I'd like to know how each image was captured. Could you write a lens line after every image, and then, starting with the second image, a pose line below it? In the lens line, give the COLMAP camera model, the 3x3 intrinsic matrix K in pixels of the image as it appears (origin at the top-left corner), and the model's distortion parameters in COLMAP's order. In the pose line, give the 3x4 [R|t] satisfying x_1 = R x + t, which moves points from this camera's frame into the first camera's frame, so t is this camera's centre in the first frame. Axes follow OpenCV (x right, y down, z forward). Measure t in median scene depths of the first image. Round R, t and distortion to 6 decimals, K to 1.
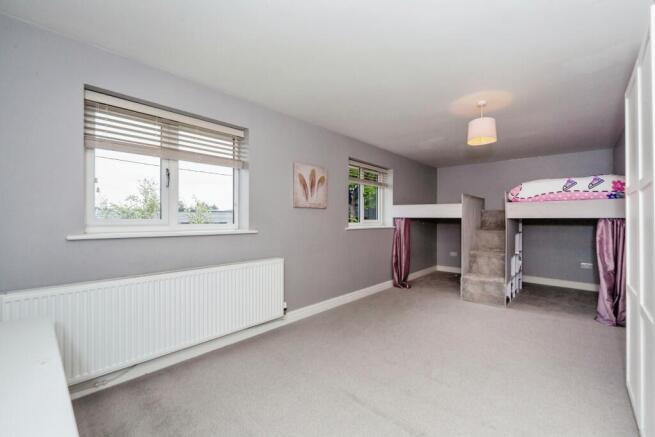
lens RADIAL K [[270.5, 0, 356.5], [0, 270.5, 215.8], [0, 0, 1]] dist [-0.000437, -0.000040]
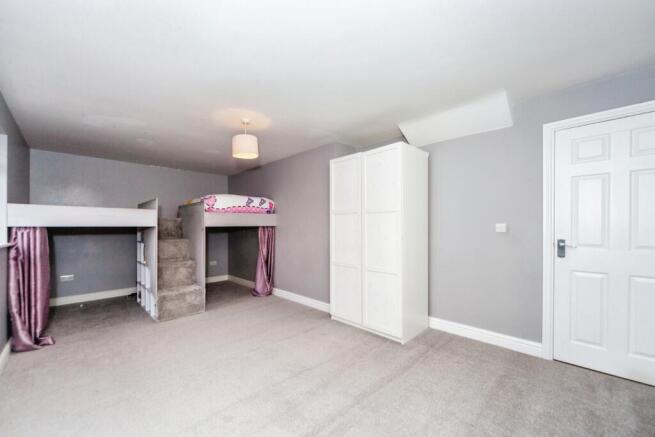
lens RADIAL K [[261.3, 0, 329.1], [0, 261.3, 227.0], [0, 0, 1]] dist [0.000924, 0.000233]
pose [[0.092831, -0.002994, 0.995677, -0.430281], [-0.003491, 0.999988, 0.003333, 0.005532], [-0.995676, -0.003785, 0.092819, 0.439730]]
